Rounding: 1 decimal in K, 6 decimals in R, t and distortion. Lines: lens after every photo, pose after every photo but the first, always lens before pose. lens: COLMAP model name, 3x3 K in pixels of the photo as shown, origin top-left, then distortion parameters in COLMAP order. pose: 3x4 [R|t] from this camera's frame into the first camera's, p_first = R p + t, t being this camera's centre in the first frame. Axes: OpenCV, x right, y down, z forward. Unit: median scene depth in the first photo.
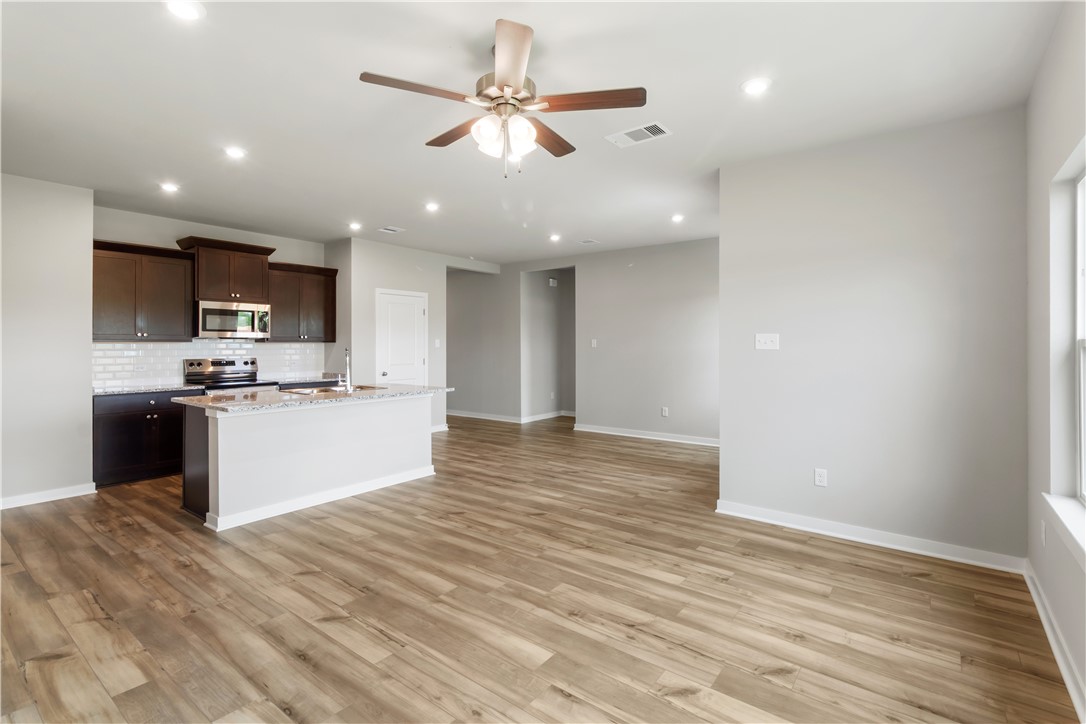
lens RADIAL K [[509.2, 0, 546.4], [0, 509.2, 346.2], [0, 0, 1]] dist [0.002385, 0.000243]
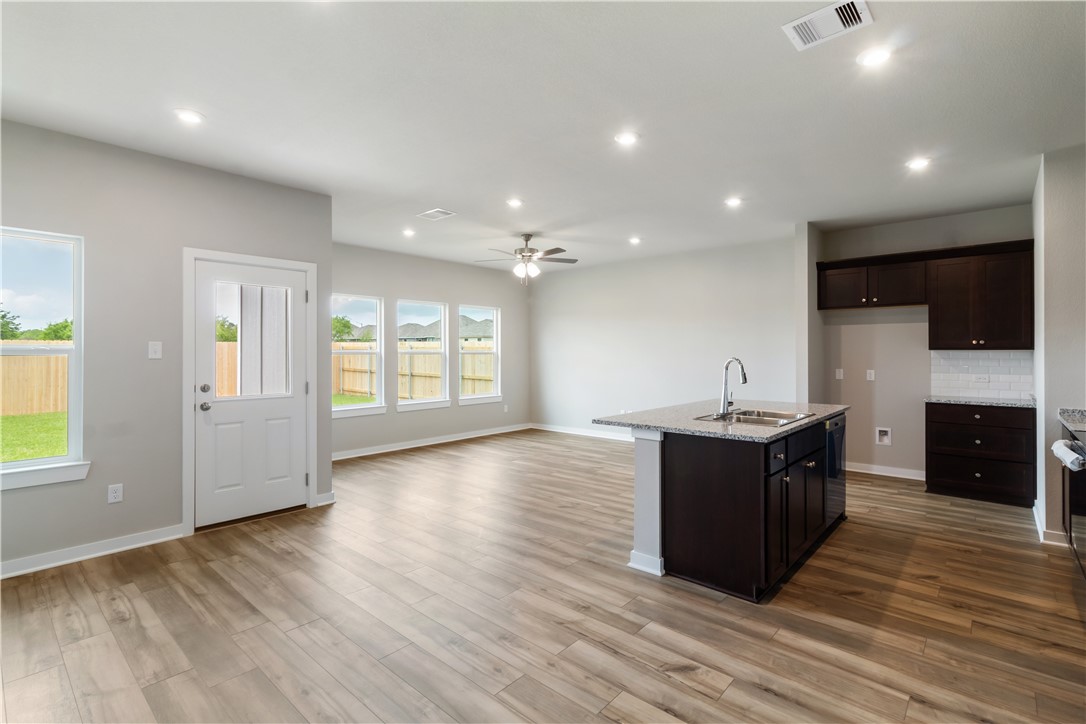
lens RADIAL K [[509.2, 0, 546.4], [0, 509.2, 346.2], [0, 0, 1]] dist [0.002385, 0.000243]
pose [[-0.997343, 0.002513, 0.072808, -0.252344], [0.001818, 0.999952, -0.009622, -0.009441], [-0.072829, -0.009464, -0.997300, 2.456546]]
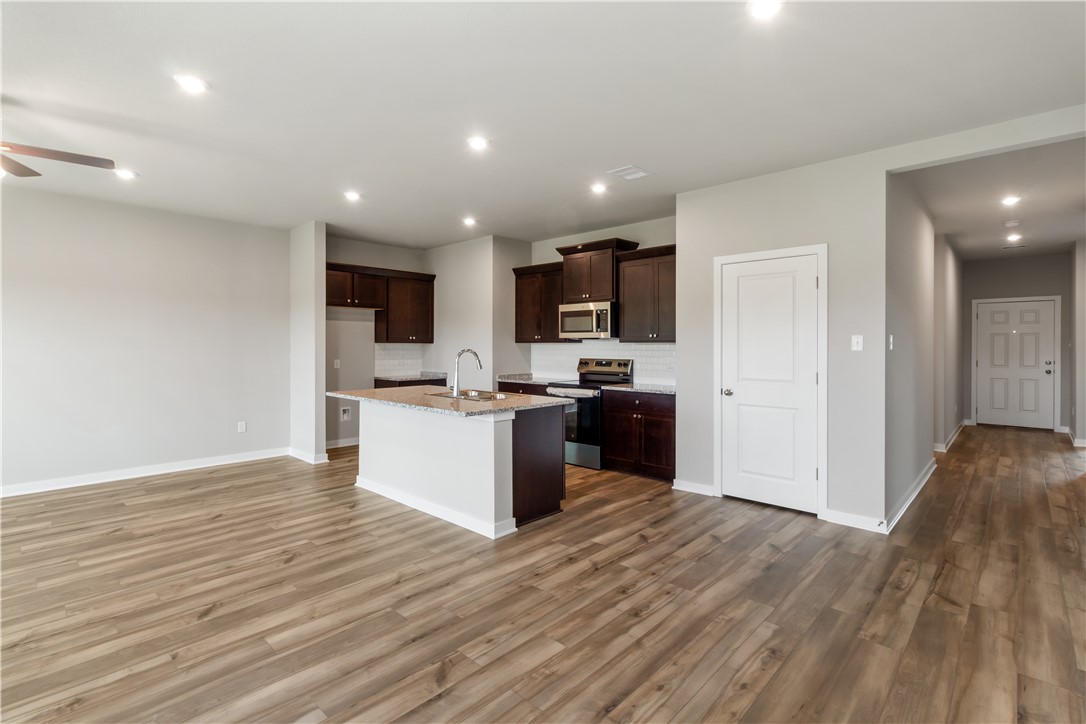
lens RADIAL K [[509.2, 0, 546.4], [0, 509.2, 346.2], [0, 0, 1]] dist [0.002385, 0.000243]
pose [[-0.100457, 0.003630, -0.994935, 0.666325], [-0.003543, 0.999986, 0.004006, -0.008058], [0.994935, 0.003928, -0.100443, 1.723031]]
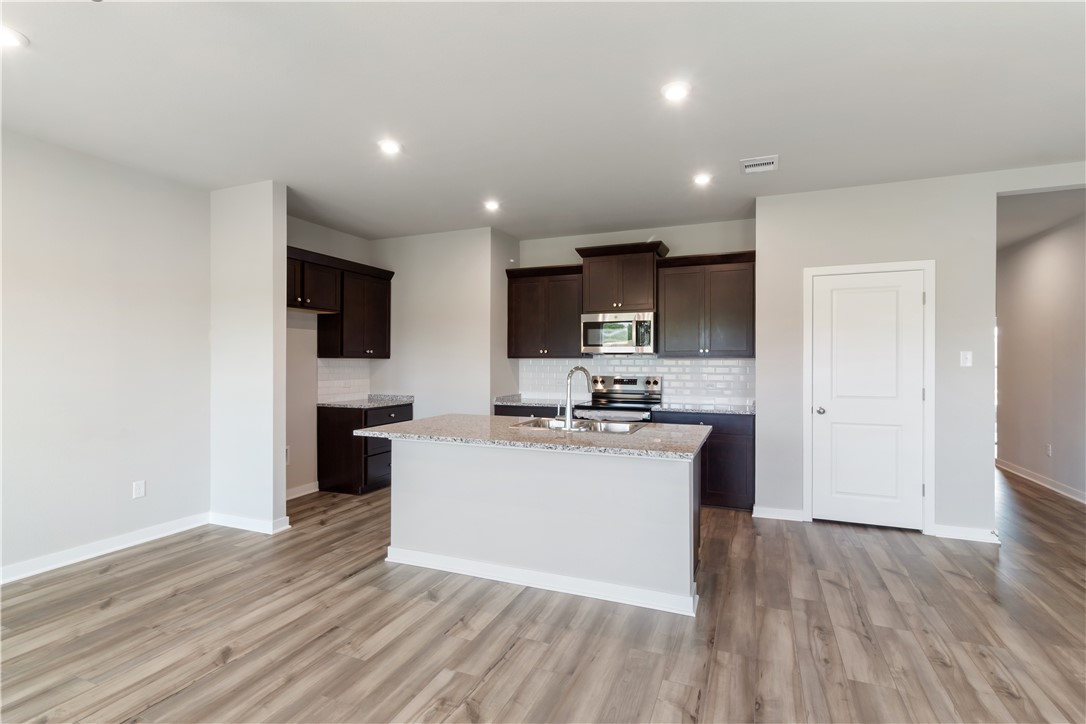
lens RADIAL K [[511.5, 0, 547.7], [0, 511.5, 361.4], [0, 0, 1]] dist [0.001803, 0.000232]
pose [[0.258878, 0.002820, -0.965906, 0.358074], [-0.004217, 0.999990, 0.001790, -0.005943], [0.965901, 0.003609, 0.258887, 1.101183]]
